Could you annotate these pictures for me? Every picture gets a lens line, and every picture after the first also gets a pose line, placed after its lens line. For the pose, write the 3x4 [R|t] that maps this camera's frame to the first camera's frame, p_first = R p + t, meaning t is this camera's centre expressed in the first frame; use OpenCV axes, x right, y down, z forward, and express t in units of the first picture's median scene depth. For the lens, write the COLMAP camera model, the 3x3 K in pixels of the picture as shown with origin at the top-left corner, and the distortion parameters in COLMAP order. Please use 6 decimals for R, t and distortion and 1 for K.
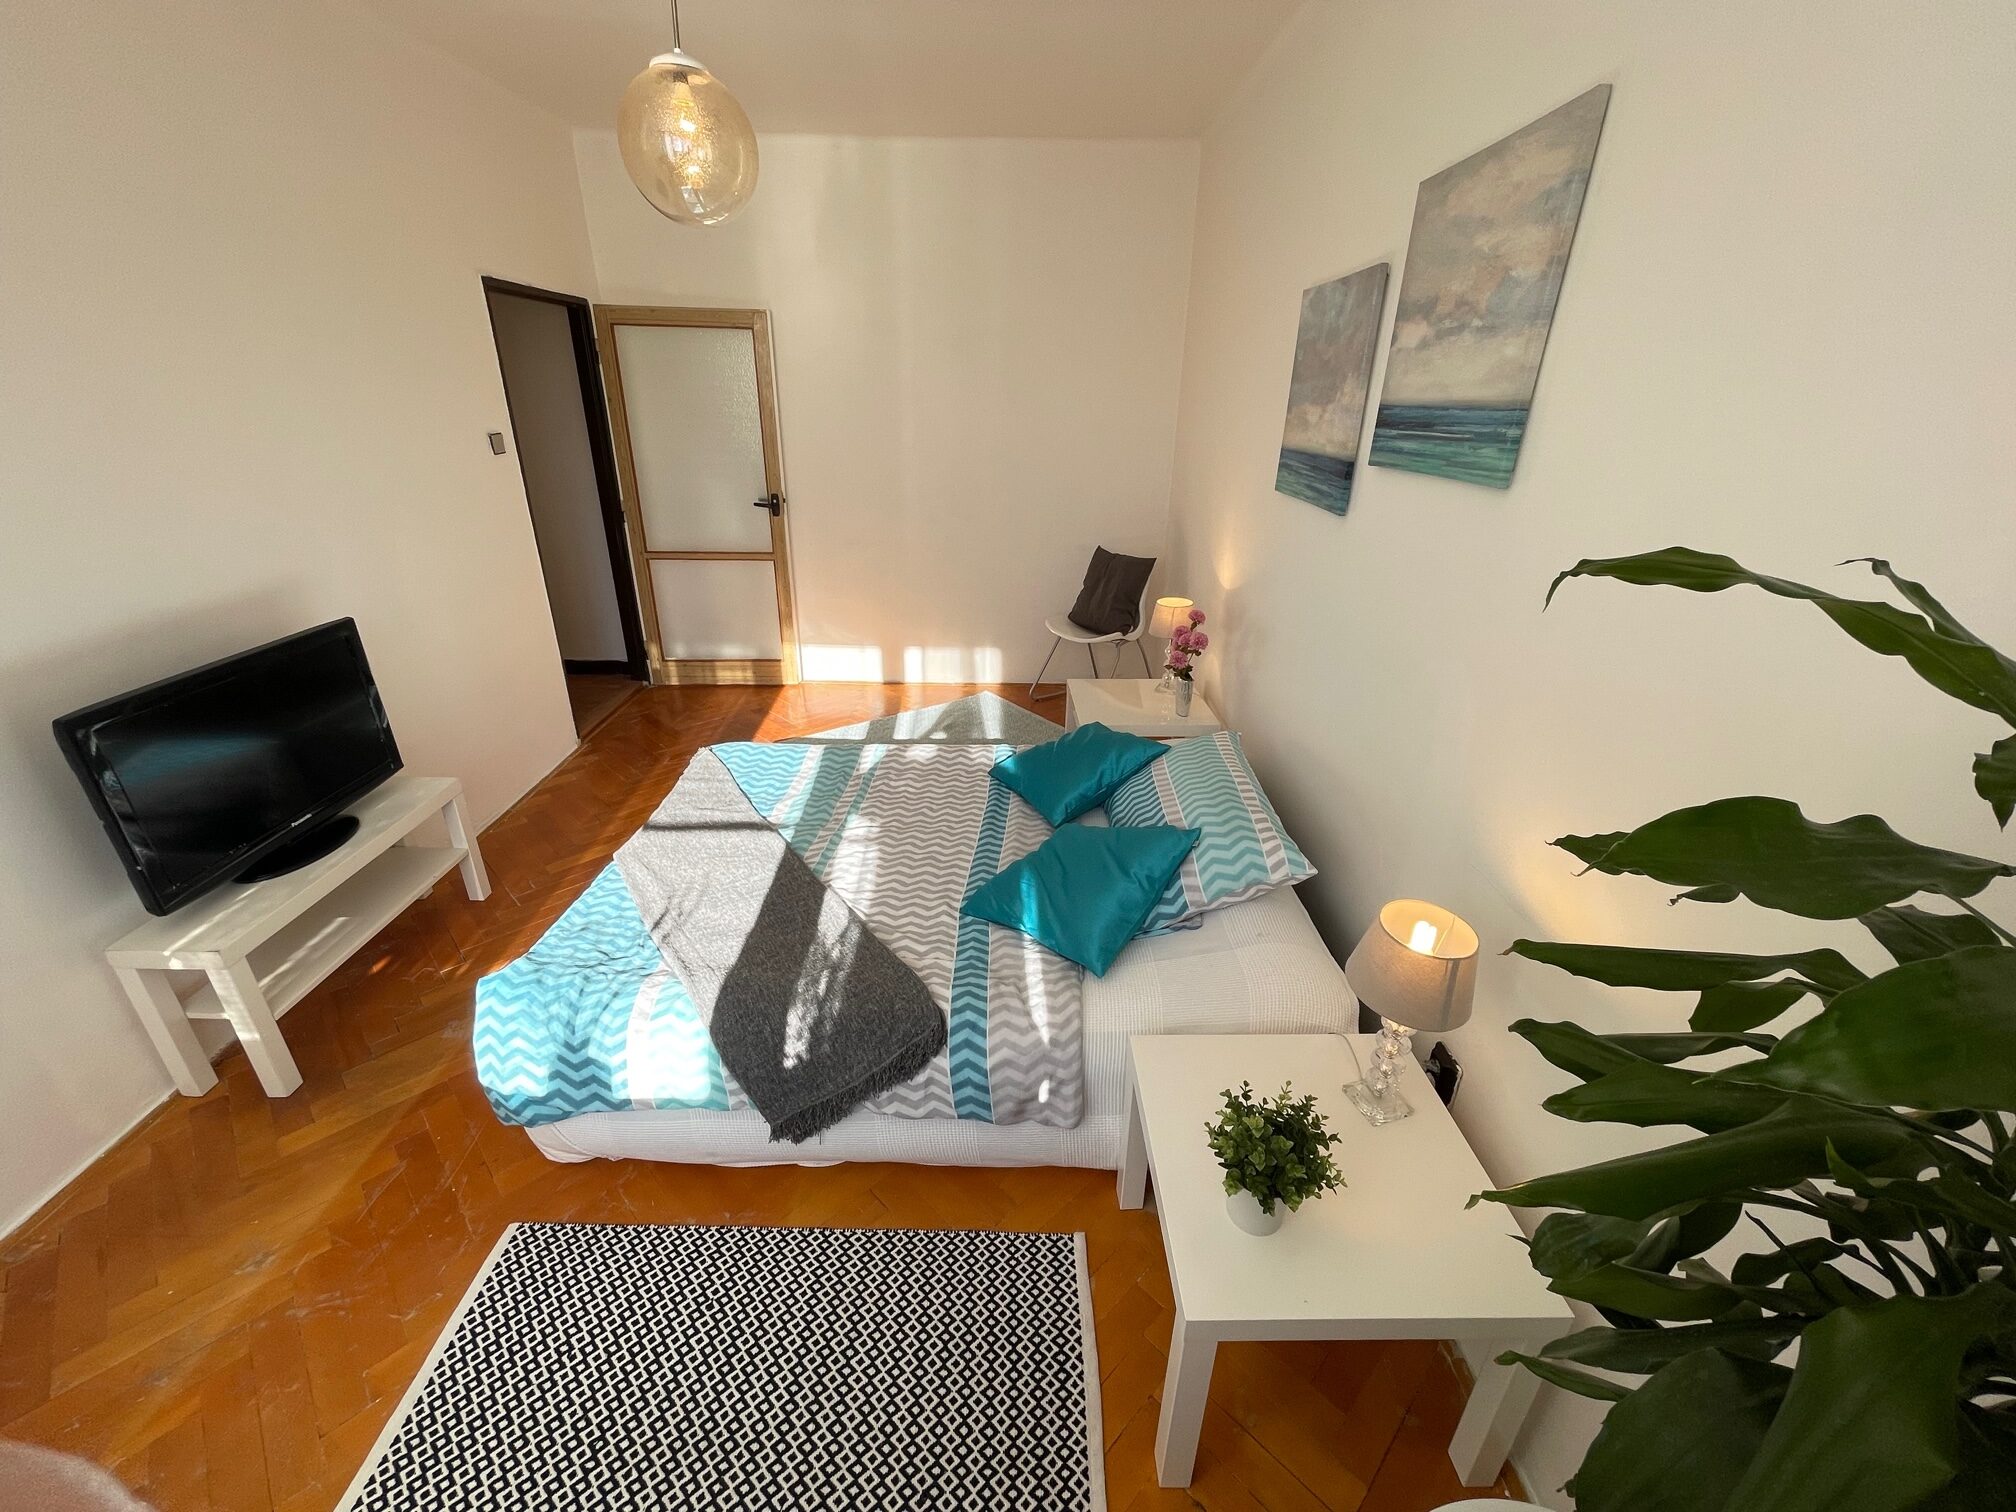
lens RADIAL K [[810.4, 0, 1017.0], [0, 810.4, 749.3], [0, 0, 1]] dist [0.000265, 0.000201]
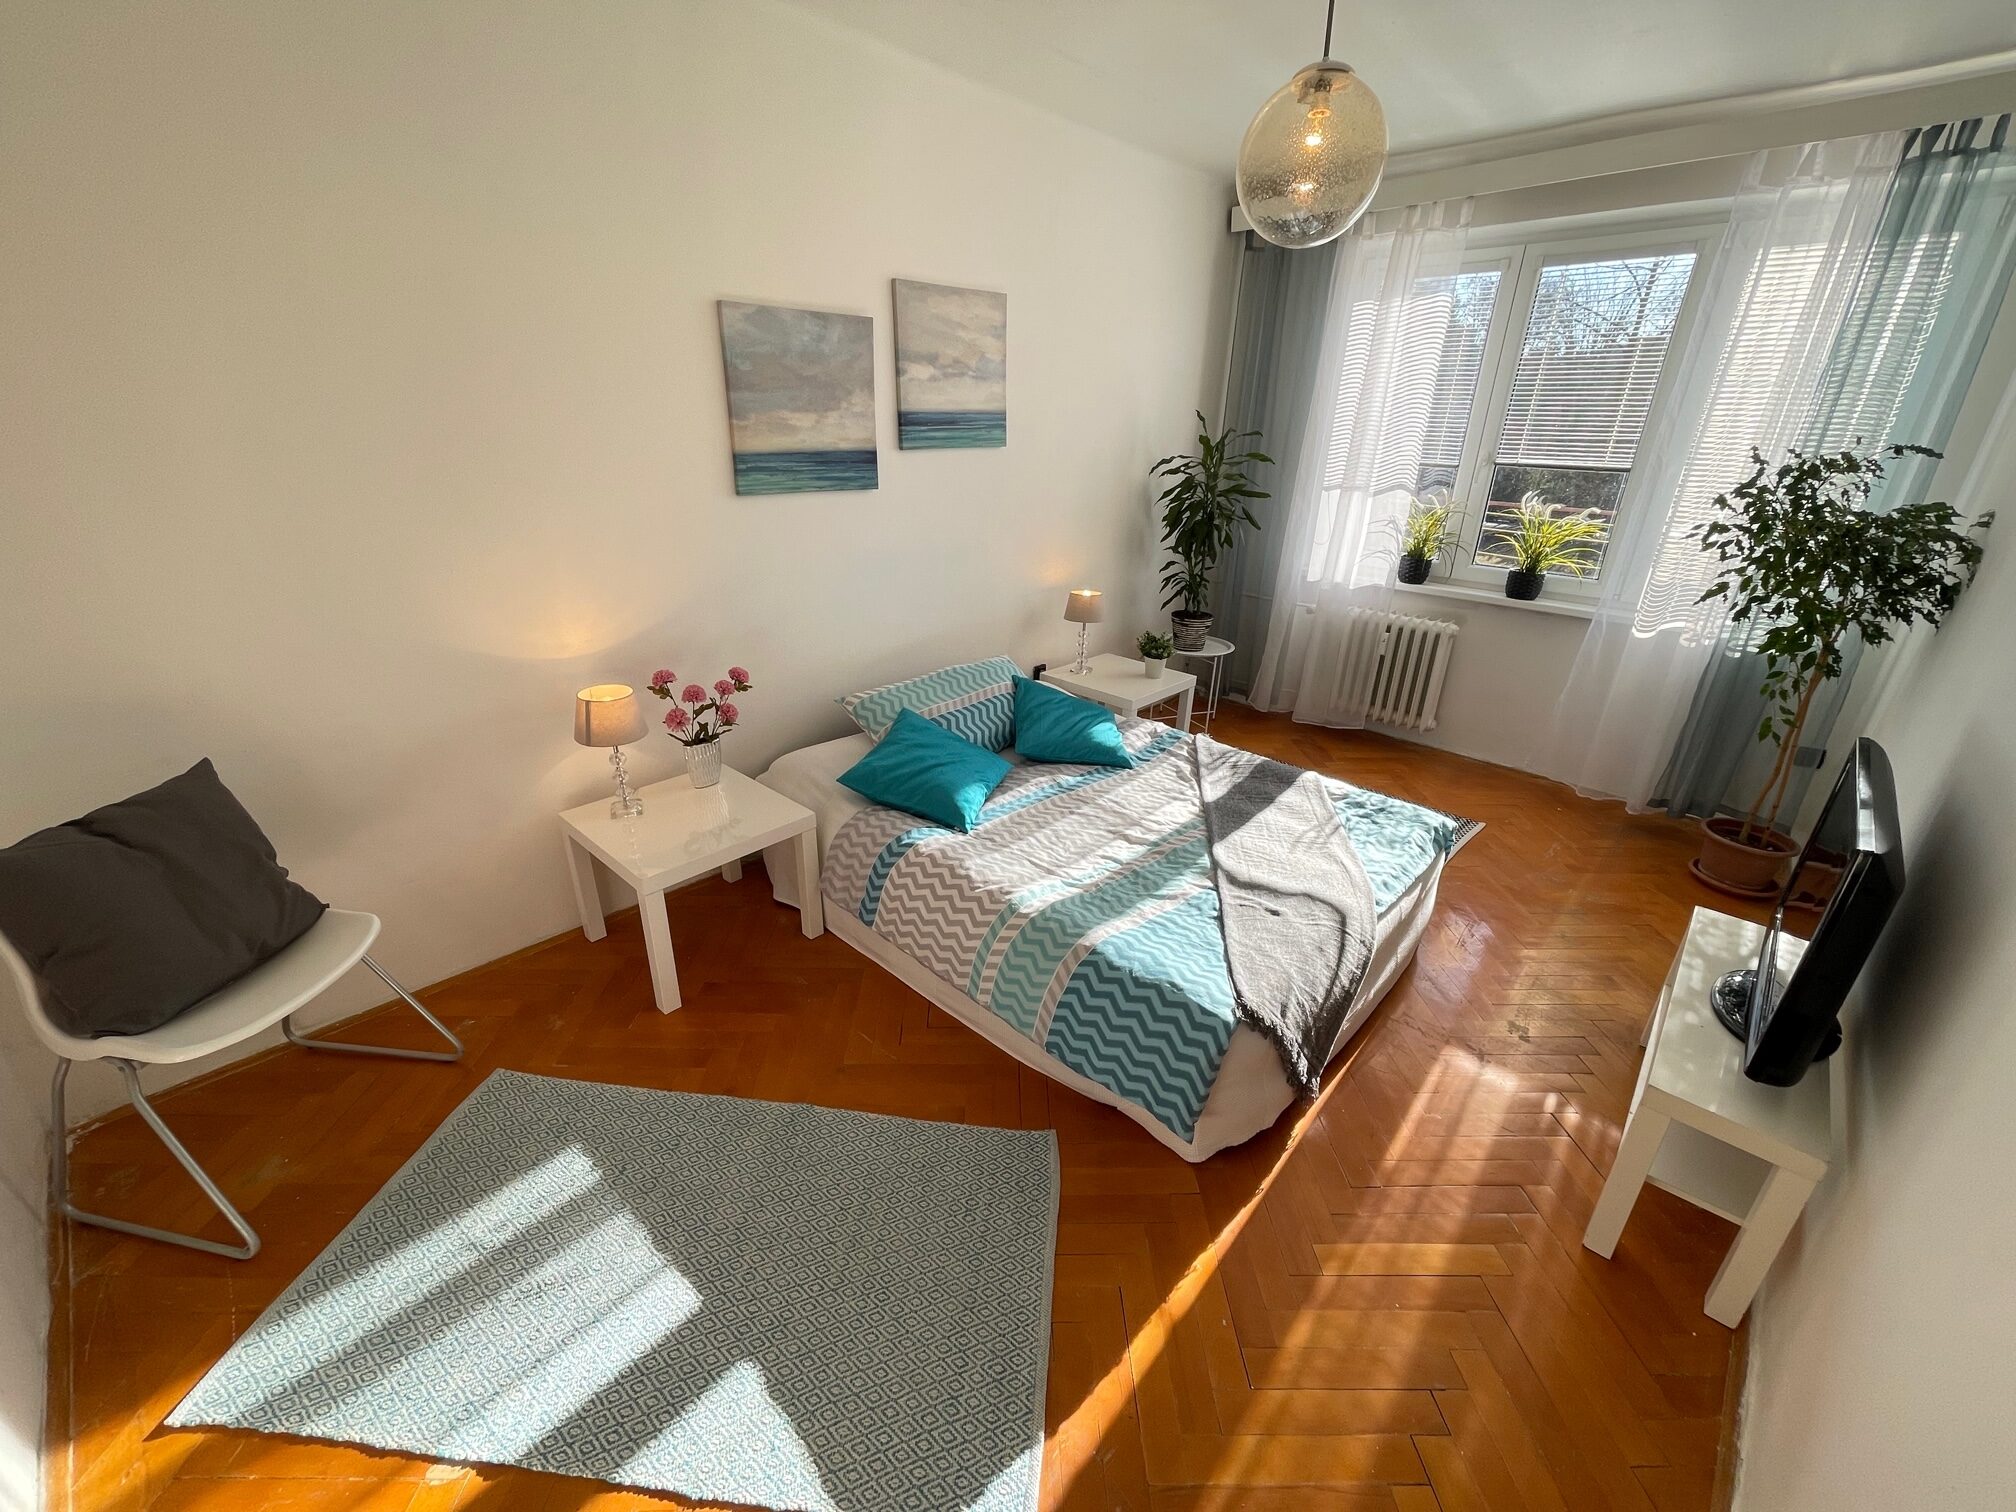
lens RADIAL K [[810.4, 0, 1017.0], [0, 810.4, 749.3], [0, 0, 1]] dist [0.000265, 0.000201]
pose [[-0.726278, -0.300080, 0.618443, -1.037030], [0.243687, 0.728856, 0.639833, -1.032883], [-0.642757, 0.615403, -0.456226, 2.268016]]
